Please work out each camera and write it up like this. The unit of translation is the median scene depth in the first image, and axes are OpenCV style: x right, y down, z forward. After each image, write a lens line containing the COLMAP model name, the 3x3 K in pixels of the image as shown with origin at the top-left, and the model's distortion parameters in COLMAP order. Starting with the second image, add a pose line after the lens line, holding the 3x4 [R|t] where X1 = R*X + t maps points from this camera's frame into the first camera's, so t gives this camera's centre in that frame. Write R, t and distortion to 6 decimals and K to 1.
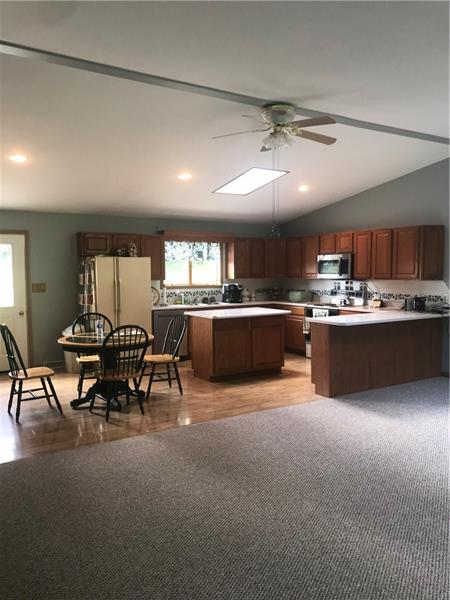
lens RADIAL K [[490.4, 0, 226.0], [0, 490.4, 301.4], [0, 0, 1]] dist [0.003648, -0.002650]
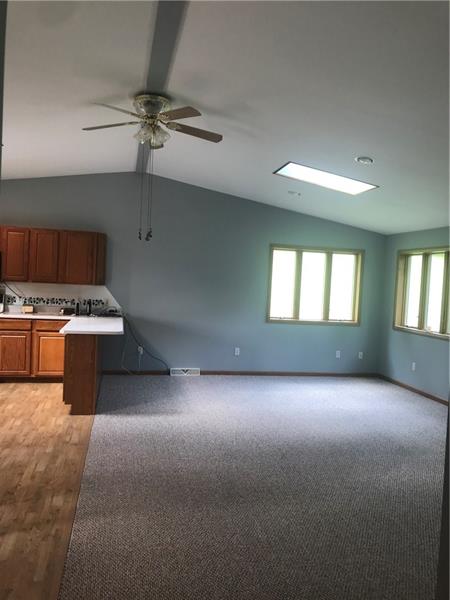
lens RADIAL K [[490.4, 0, 226.0], [0, 490.4, 301.4], [0, 0, 1]] dist [0.003648, -0.002650]
pose [[0.333752, -0.020118, 0.942446, -0.402510], [0.010107, 0.999791, 0.017763, -0.020429], [-0.942607, 0.003597, 0.333886, 0.326478]]
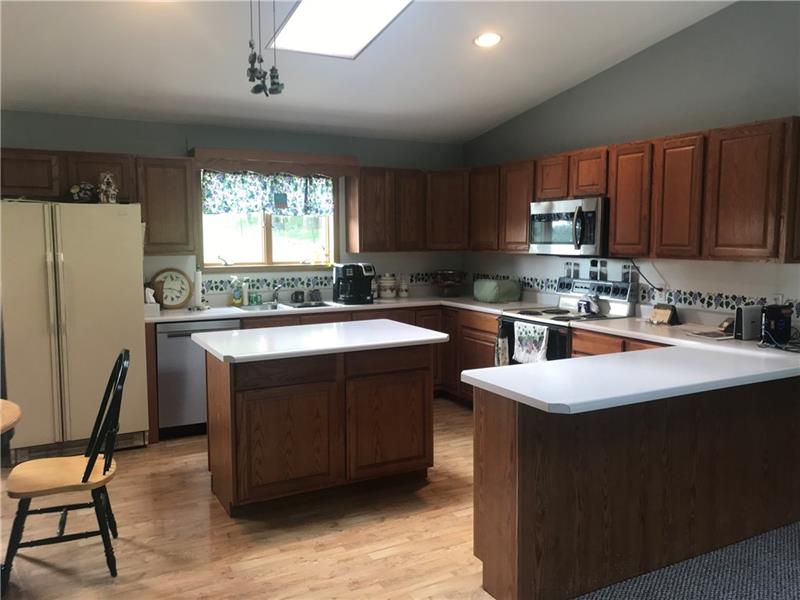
lens RADIAL K [[653.9, 0, 405.5], [0, 653.9, 297.0], [0, 0, 1]] dist [0.003648, -0.002650]
pose [[0.998169, 0.010459, -0.059570, 0.111440], [-0.008711, 0.999526, 0.029518, -0.024009], [0.059850, -0.028945, 0.997788, 0.393165]]
